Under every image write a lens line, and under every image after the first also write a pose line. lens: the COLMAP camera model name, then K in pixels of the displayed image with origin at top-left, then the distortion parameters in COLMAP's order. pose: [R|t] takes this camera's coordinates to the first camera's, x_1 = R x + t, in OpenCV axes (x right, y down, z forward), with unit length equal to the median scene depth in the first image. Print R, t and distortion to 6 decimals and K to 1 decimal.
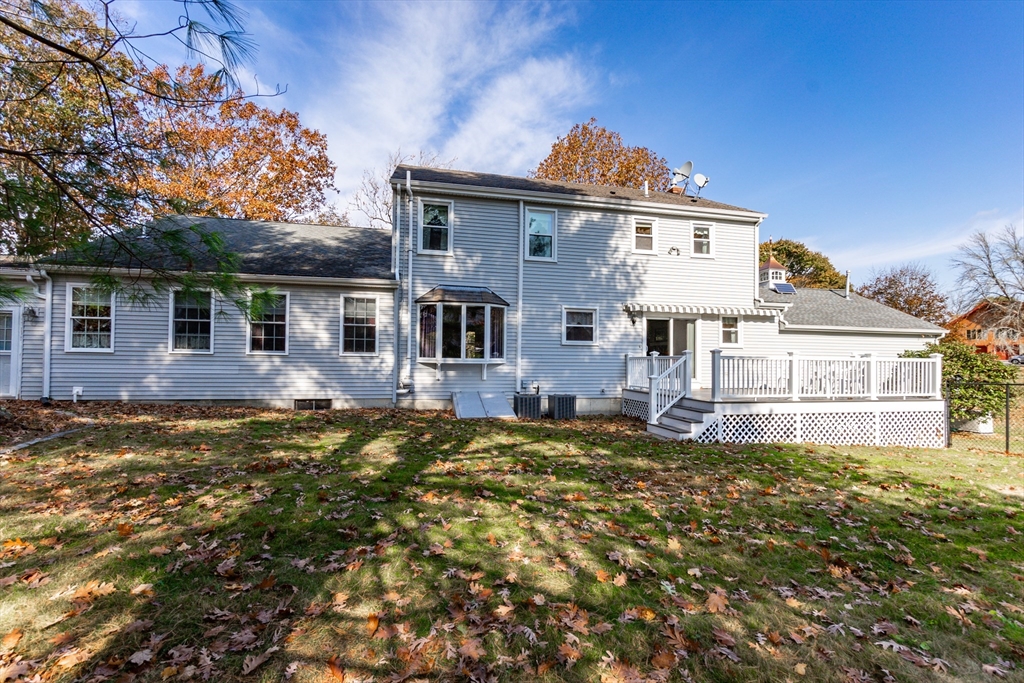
lens RADIAL K [[442.2, 0, 529.6], [0, 442.2, 345.1], [0, 0, 1]] dist [-0.003957, -0.000390]
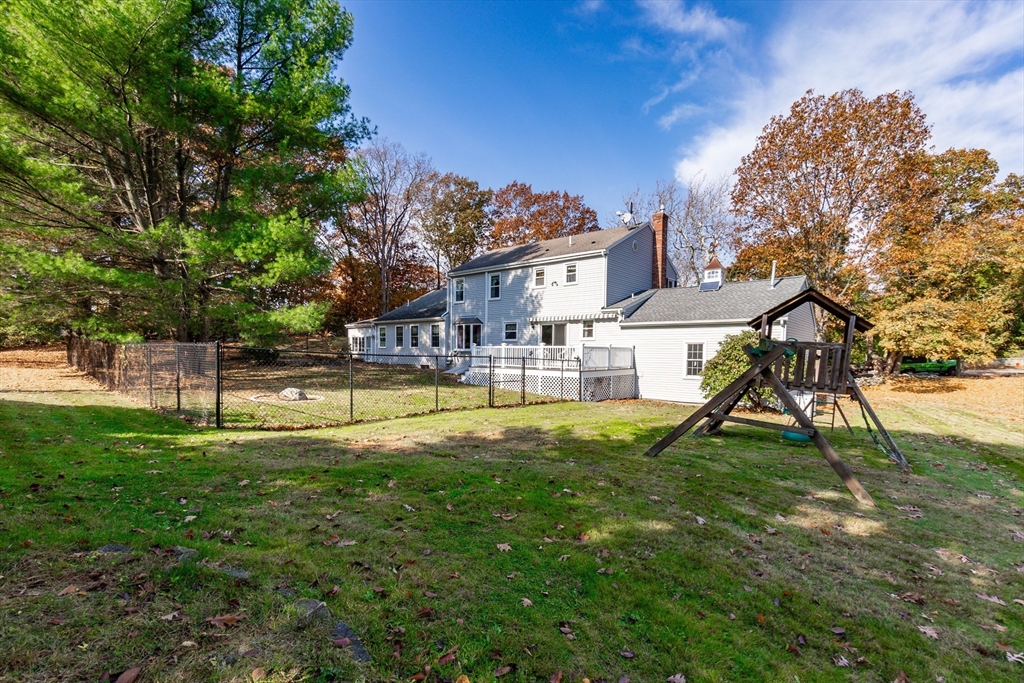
lens RADIAL K [[442.2, 0, 515.8], [0, 442.2, 345.6], [0, 0, 1]] dist [-0.003957, -0.000390]
pose [[0.604690, -0.009318, -0.796406, 2.001544], [0.040434, 0.999001, 0.019011, -0.020462], [0.795434, -0.043698, 0.604463, -0.183110]]
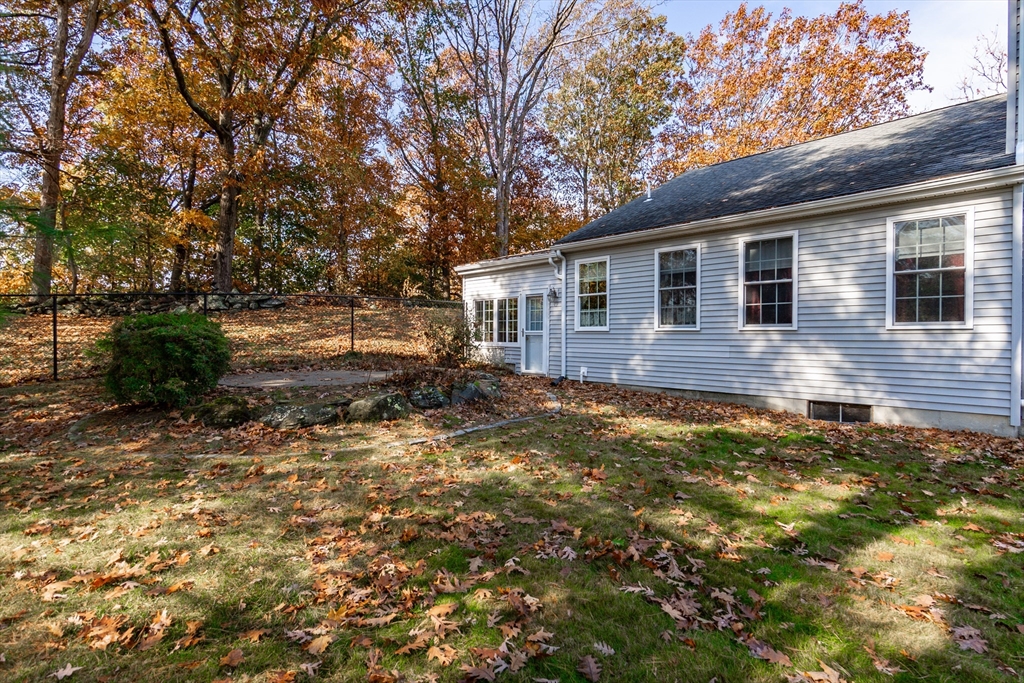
lens RADIAL K [[548.1, 0, 510.1], [0, 548.1, 344.3], [0, 0, 1]] dist [0.008430, 0.001388]
pose [[0.482277, 0.002338, -0.876016, -0.046172], [0.036860, 0.999057, 0.022960, 0.010139], [0.875243, -0.043363, 0.481735, 0.245940]]
